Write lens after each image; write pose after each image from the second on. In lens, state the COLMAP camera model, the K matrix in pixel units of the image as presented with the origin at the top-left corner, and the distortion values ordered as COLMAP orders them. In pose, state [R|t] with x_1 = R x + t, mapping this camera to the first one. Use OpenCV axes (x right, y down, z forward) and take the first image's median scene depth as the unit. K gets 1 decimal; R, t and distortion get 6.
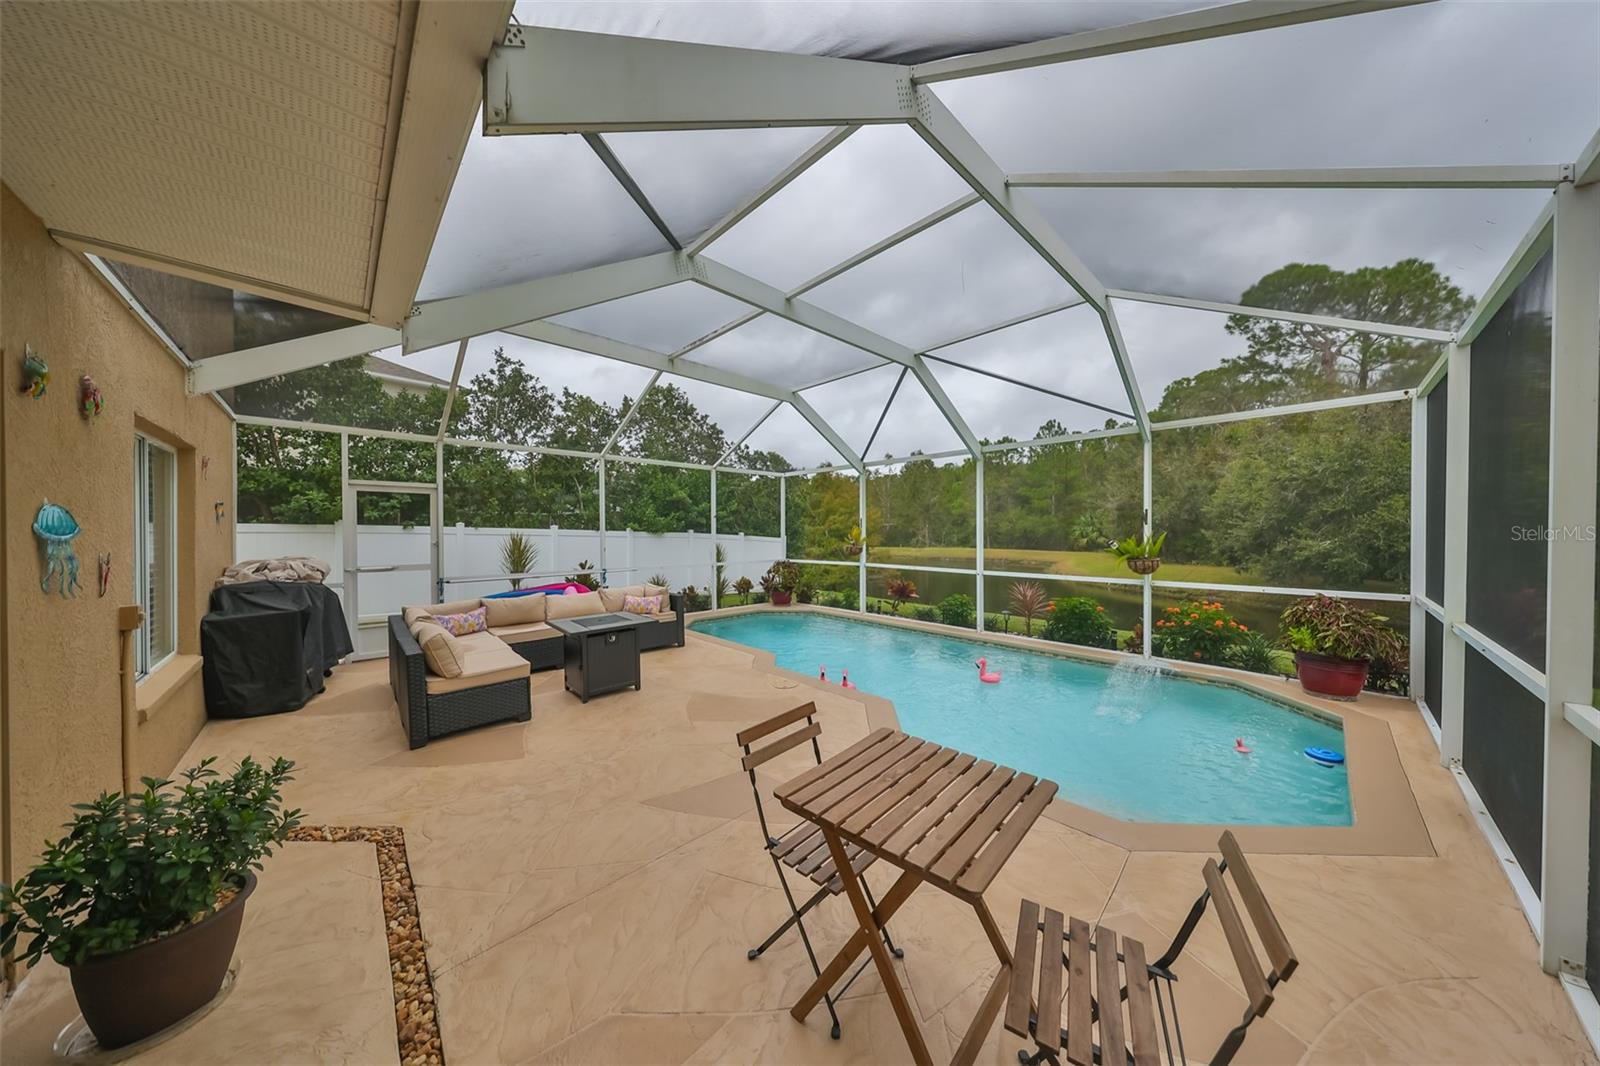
lens RADIAL K [[490.4, 0, 800.0], [0, 490.4, 533.0], [0, 0, 1]] dist [0.000884, 0.000084]
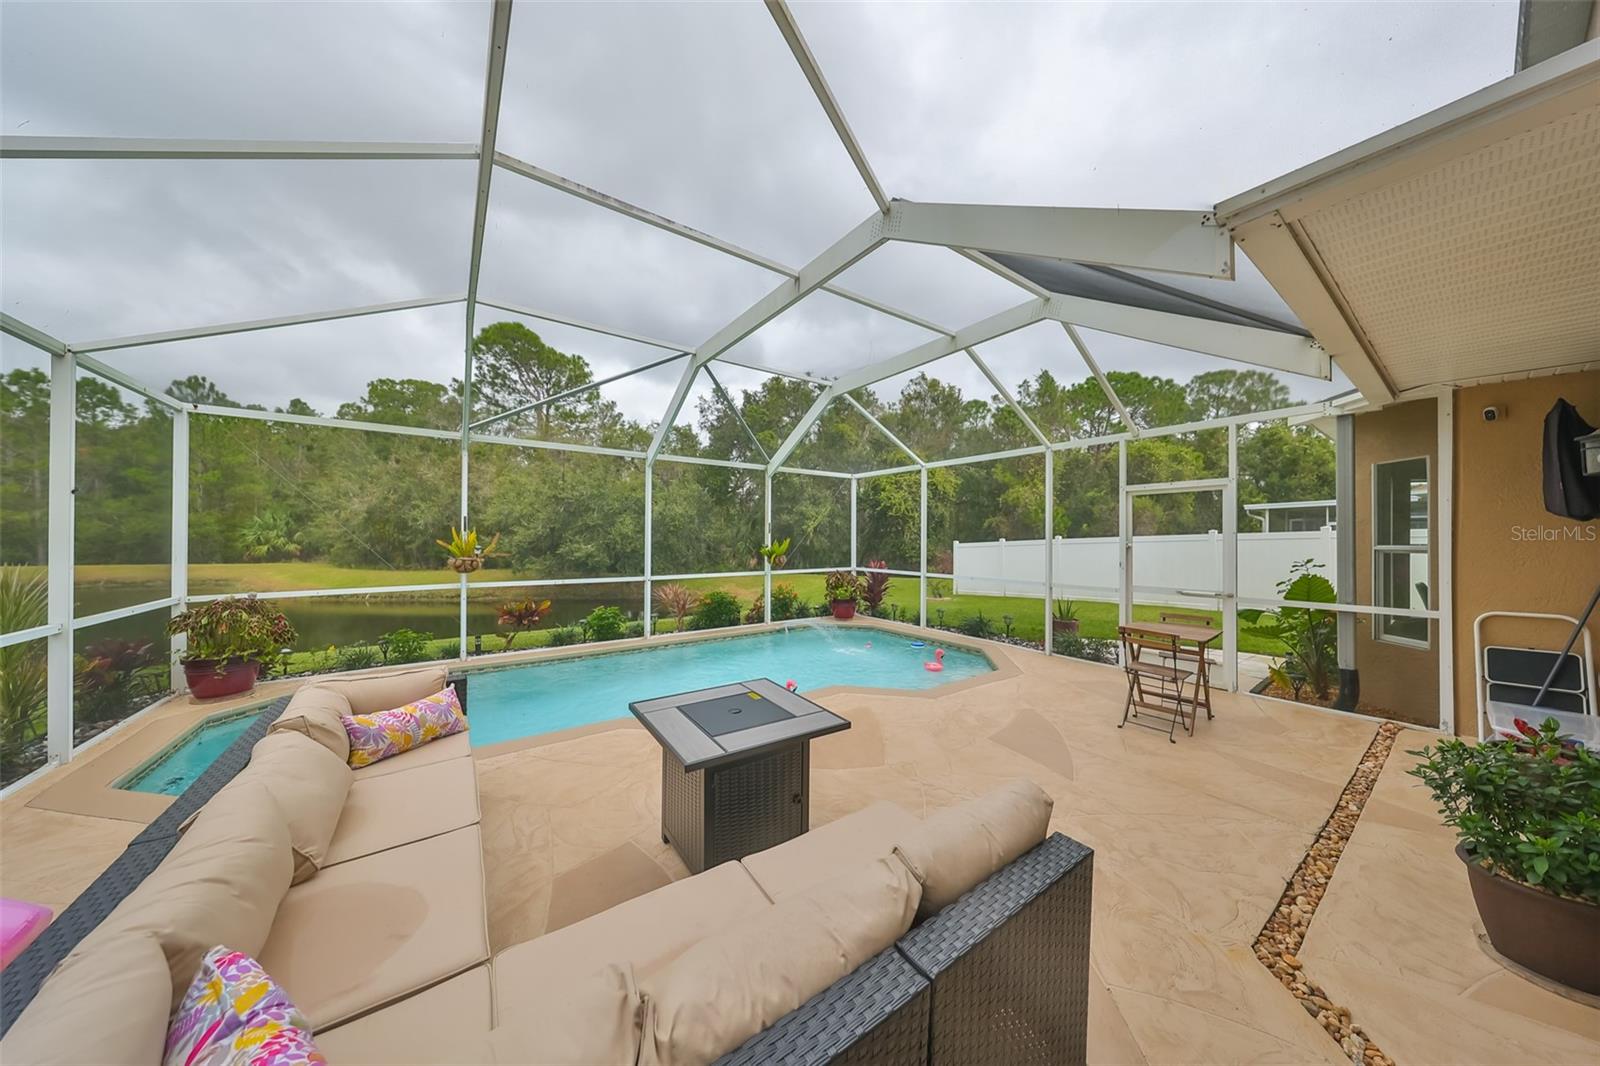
lens RADIAL K [[488.0, 0, 801.9], [0, 488.0, 535.6], [0, 0, 1]] dist [-0.002656, -0.000118]
pose [[0.137466, 0.006218, 0.990487, -0.467073], [0.000880, 0.999979, -0.006400, -0.000555], [-0.990506, 0.001751, 0.137457, 0.449786]]
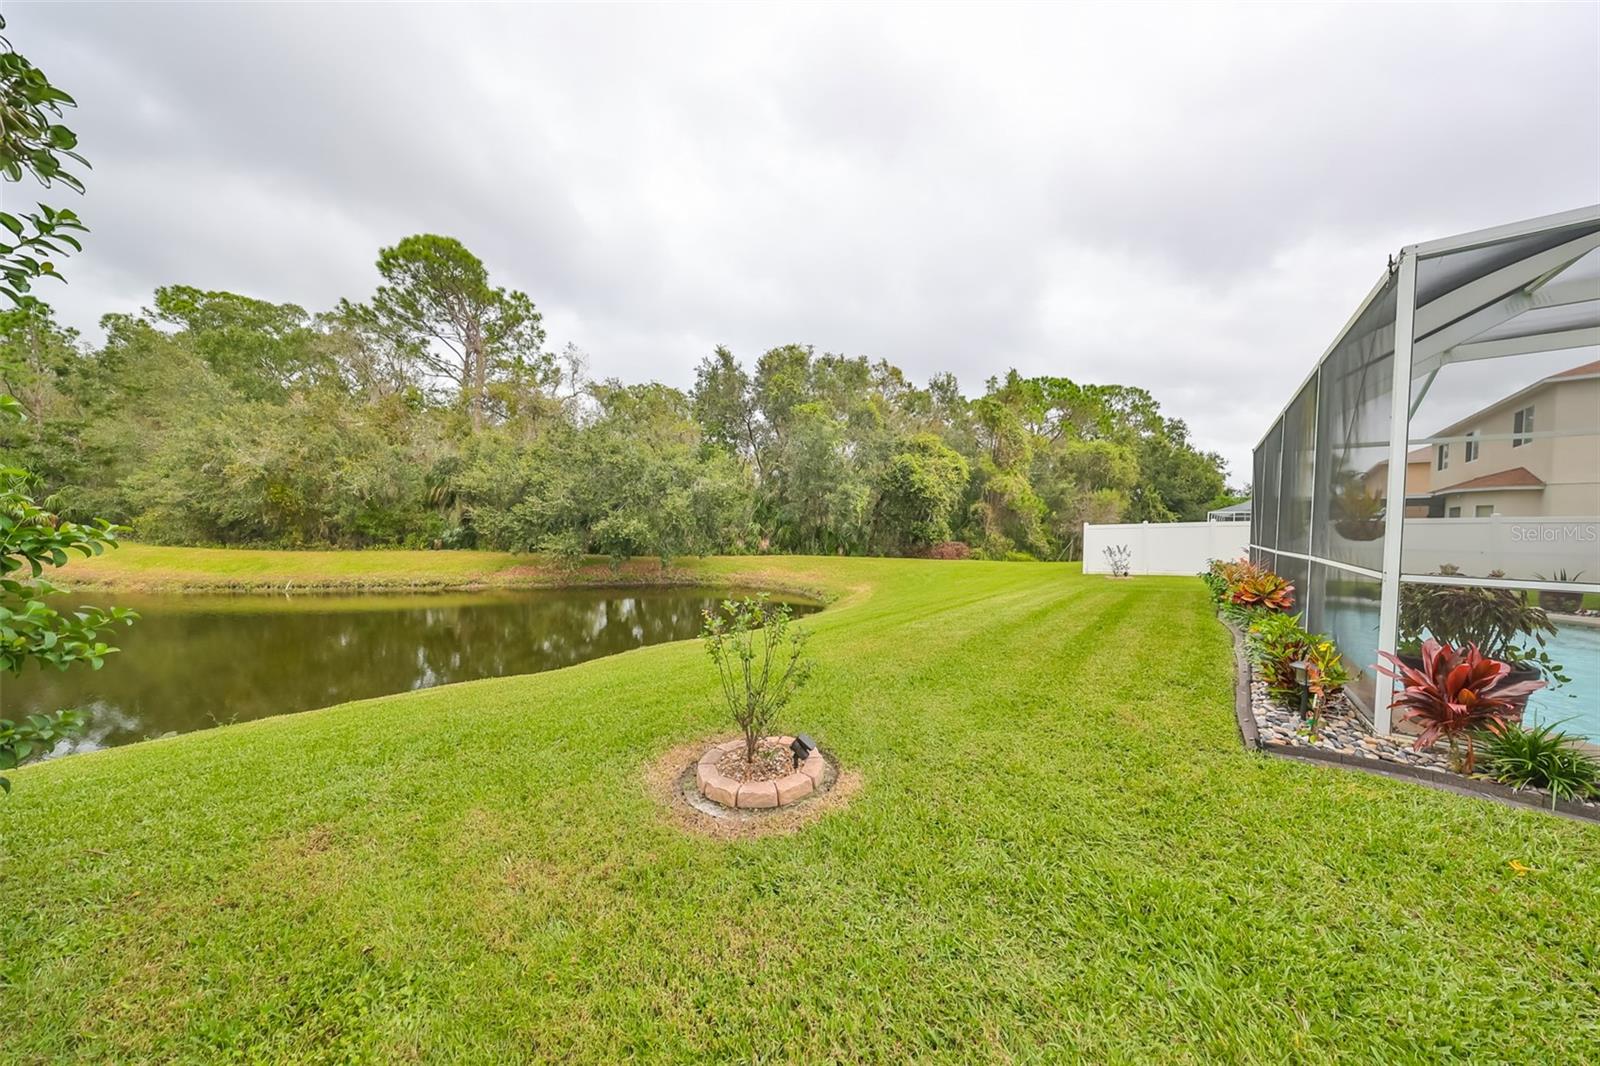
lens RADIAL K [[490.4, 0, 800.0], [0, 490.4, 533.0], [0, 0, 1]] dist [0.000884, 0.000084]
pose [[-0.133675, -0.020437, 0.990814, -0.313073], [-0.018499, 0.999665, 0.018124, 0.039297], [-0.990853, -0.015906, -0.134008, 1.662275]]
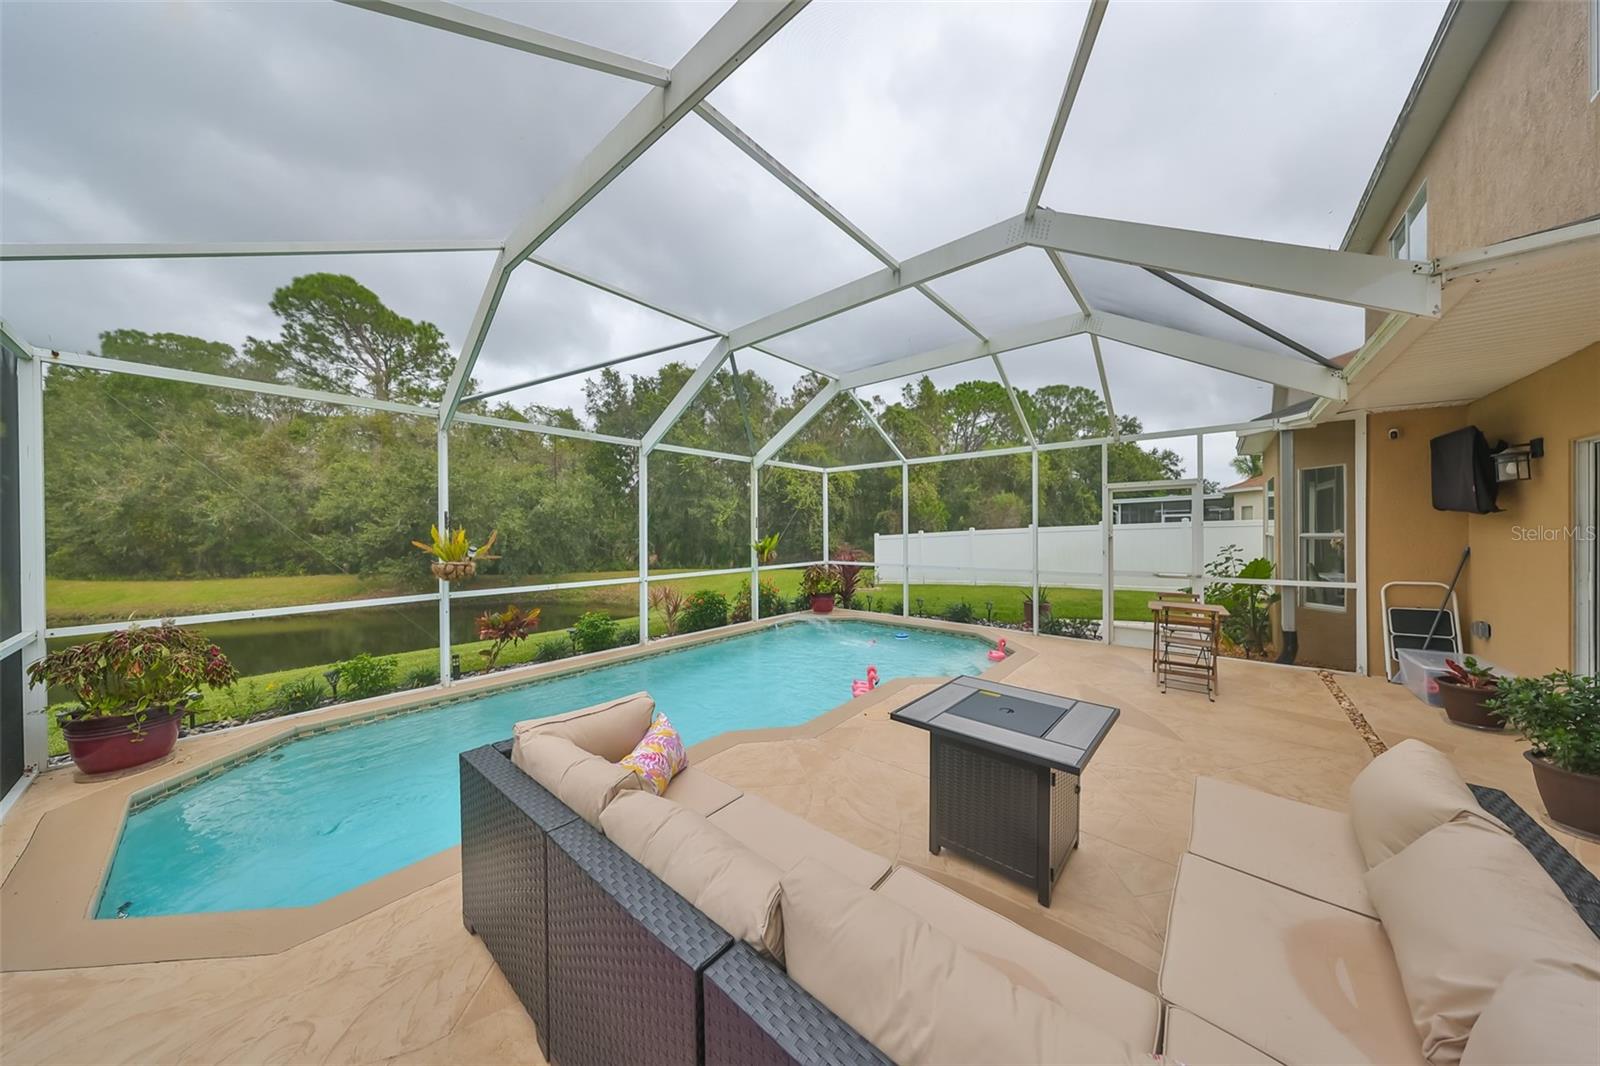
lens RADIAL K [[488.4, 0, 800.2], [0, 488.4, 533.7], [0, 0, 1]] dist [-0.002153, -0.000007]
pose [[-0.106823, -0.003473, 0.994272, -0.457008], [0.012891, 0.999905, 0.004878, -0.004056], [-0.994195, 0.013338, -0.106768, 0.657735]]
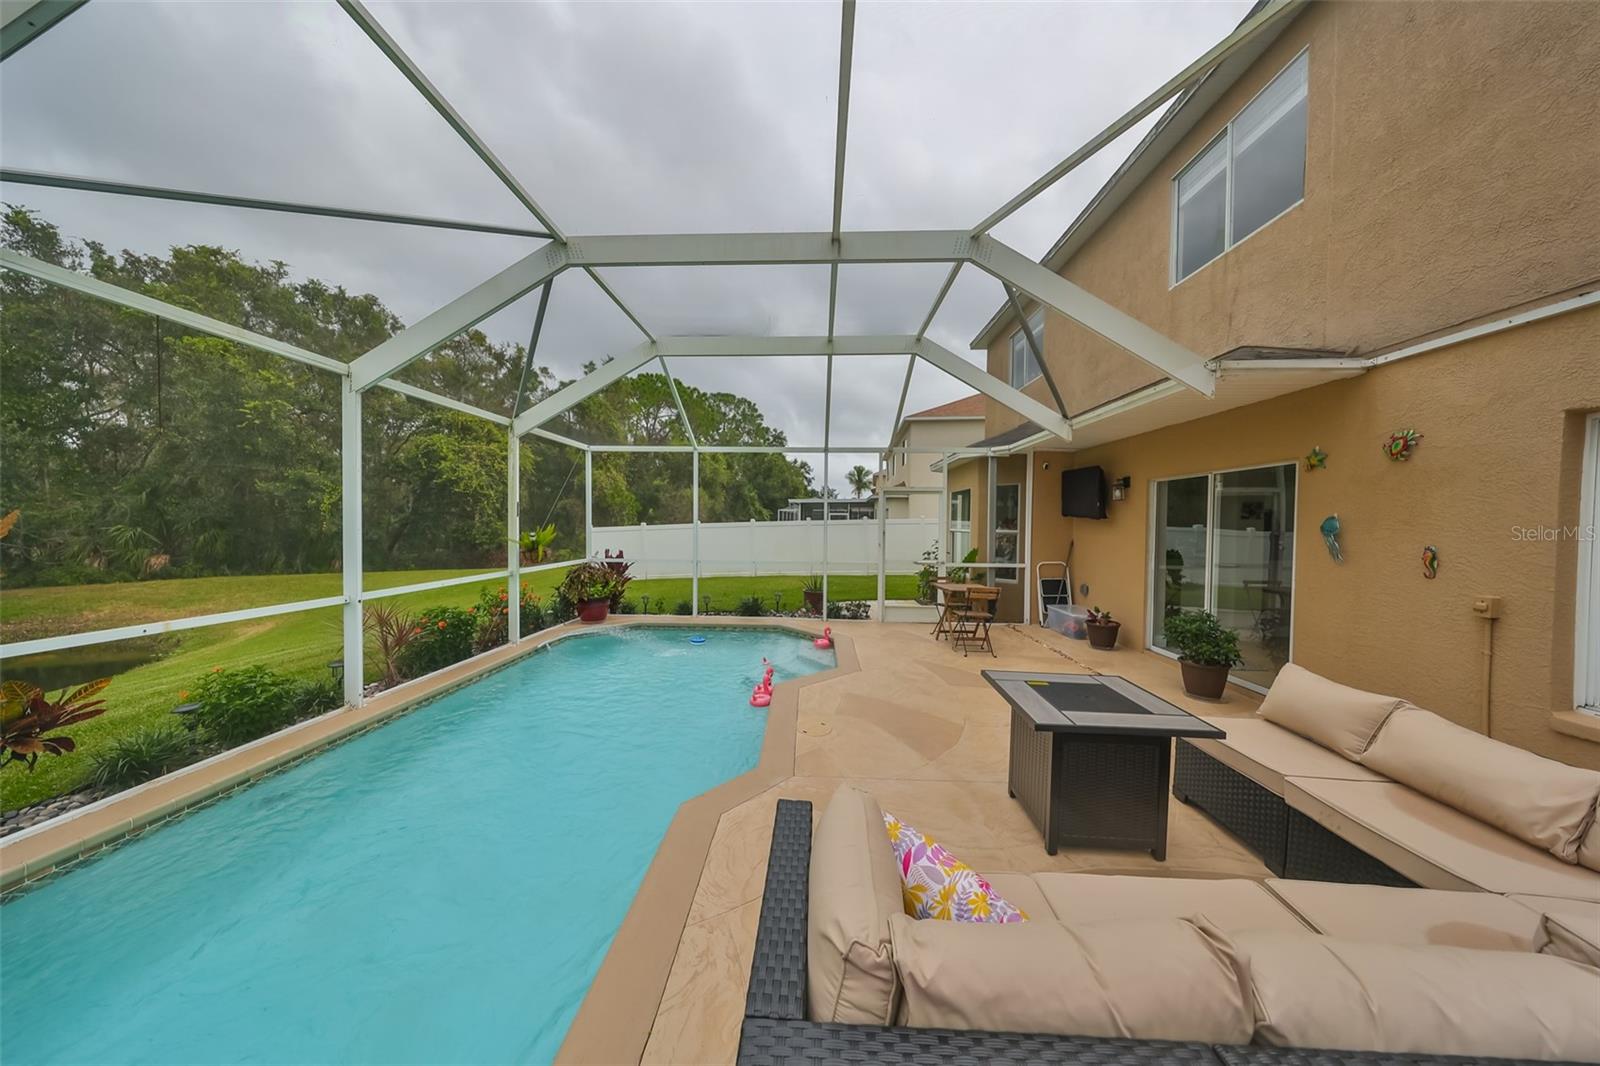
lens RADIAL K [[488.0, 0, 801.9], [0, 488.0, 535.6], [0, 0, 1]] dist [-0.002656, -0.000118]
pose [[-0.699517, -0.023623, 0.714225, -0.294097], [-0.006585, 0.999624, 0.026614, -0.004975], [-0.714585, 0.013914, -0.699410, 0.832332]]
